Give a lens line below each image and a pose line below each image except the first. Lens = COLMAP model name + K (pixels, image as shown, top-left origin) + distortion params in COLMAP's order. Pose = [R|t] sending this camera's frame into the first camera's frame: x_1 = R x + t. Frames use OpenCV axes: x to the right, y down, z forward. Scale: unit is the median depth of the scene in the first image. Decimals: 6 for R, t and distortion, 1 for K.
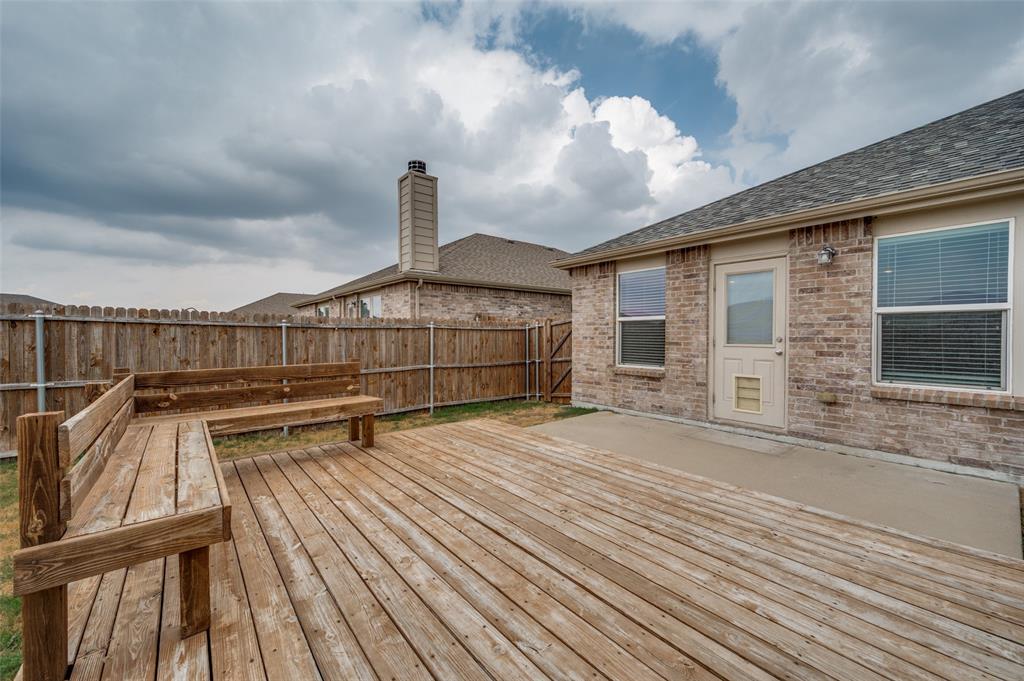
lens RADIAL K [[387.5, 0, 511.7], [0, 387.5, 339.1], [0, 0, 1]] dist [0.001543, -0.000079]
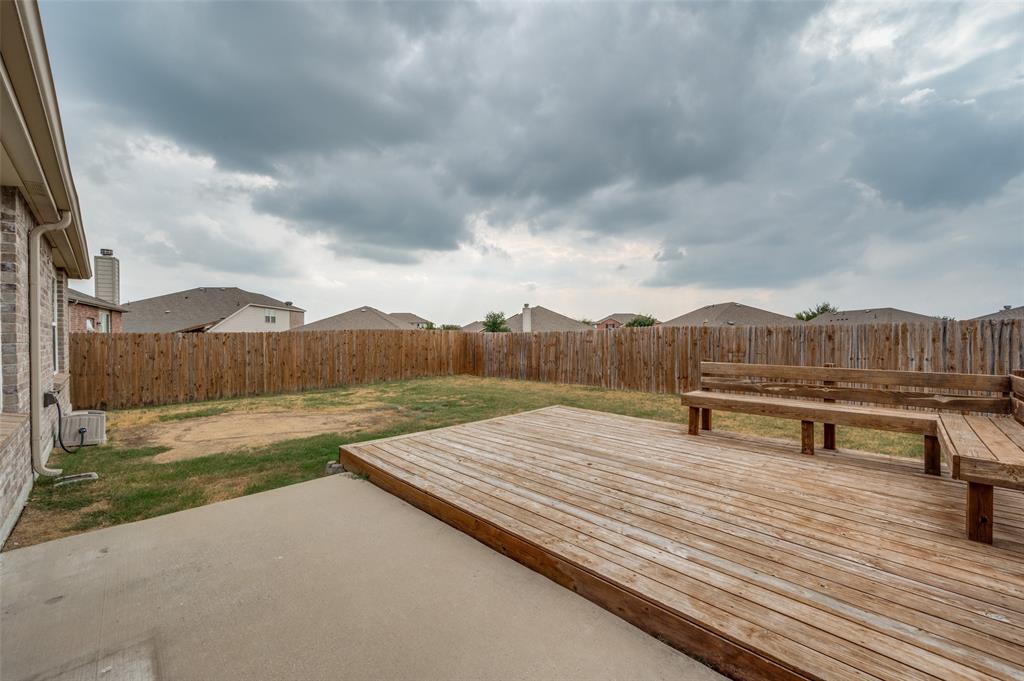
lens RADIAL K [[387.5, 0, 509.3], [0, 387.5, 339.3], [0, 0, 1]] dist [0.001543, -0.000079]
pose [[-0.994476, 0.006743, -0.104746, 0.308570], [0.004994, 0.999844, 0.016948, -0.019529], [0.104844, 0.016331, -0.994355, 1.278638]]
